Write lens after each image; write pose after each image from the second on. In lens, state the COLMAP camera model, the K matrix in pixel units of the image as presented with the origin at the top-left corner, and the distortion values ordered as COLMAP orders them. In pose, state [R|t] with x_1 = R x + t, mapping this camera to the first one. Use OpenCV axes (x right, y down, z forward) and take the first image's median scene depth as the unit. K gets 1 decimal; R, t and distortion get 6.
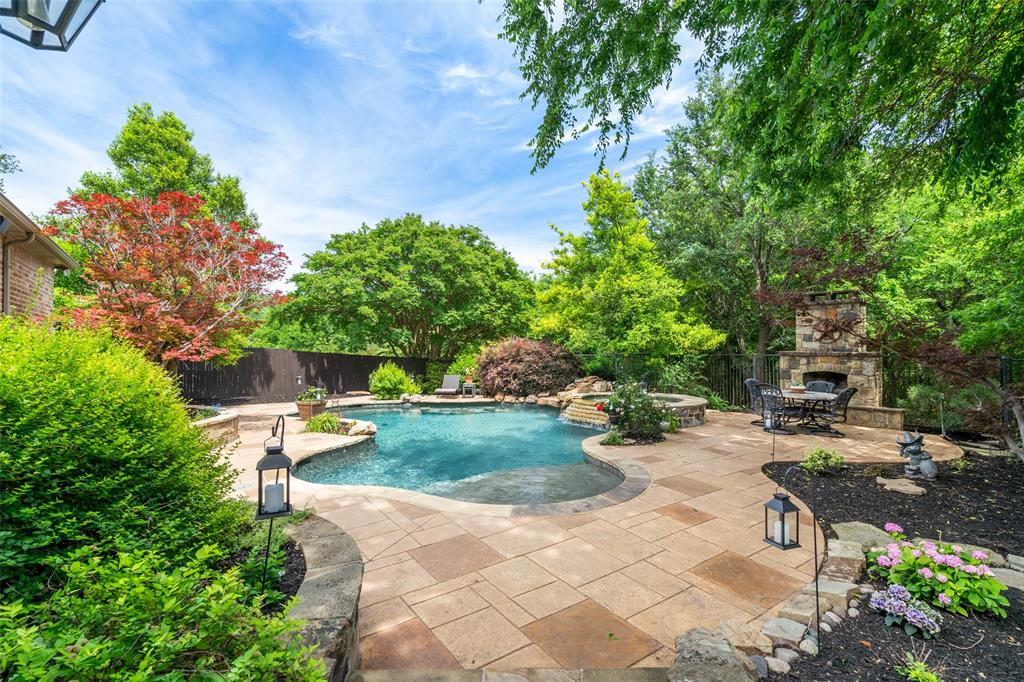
lens RADIAL K [[466.2, 0, 510.2], [0, 466.2, 346.4], [0, 0, 1]] dist [0.002807, -0.002361]
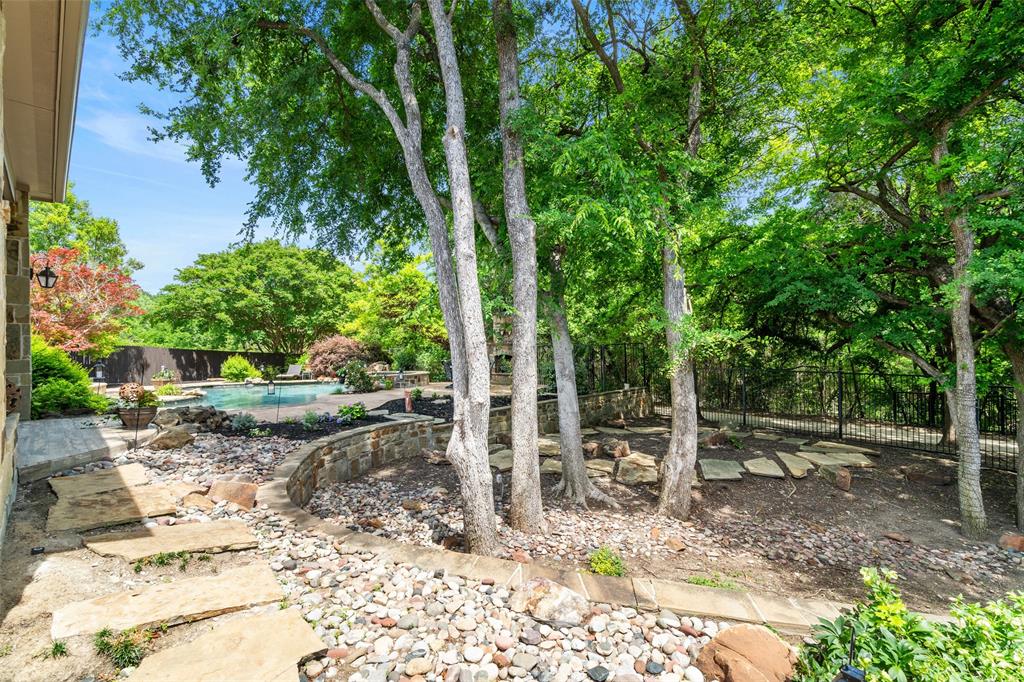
lens RADIAL K [[466.2, 0, 514.3], [0, 466.2, 335.4], [0, 0, 1]] dist [0.002807, -0.002361]
pose [[0.986349, -0.002949, 0.164640, 0.264702], [0.006073, 0.999811, -0.018476, 0.006654], [-0.164555, 0.019224, 0.986181, -0.399218]]
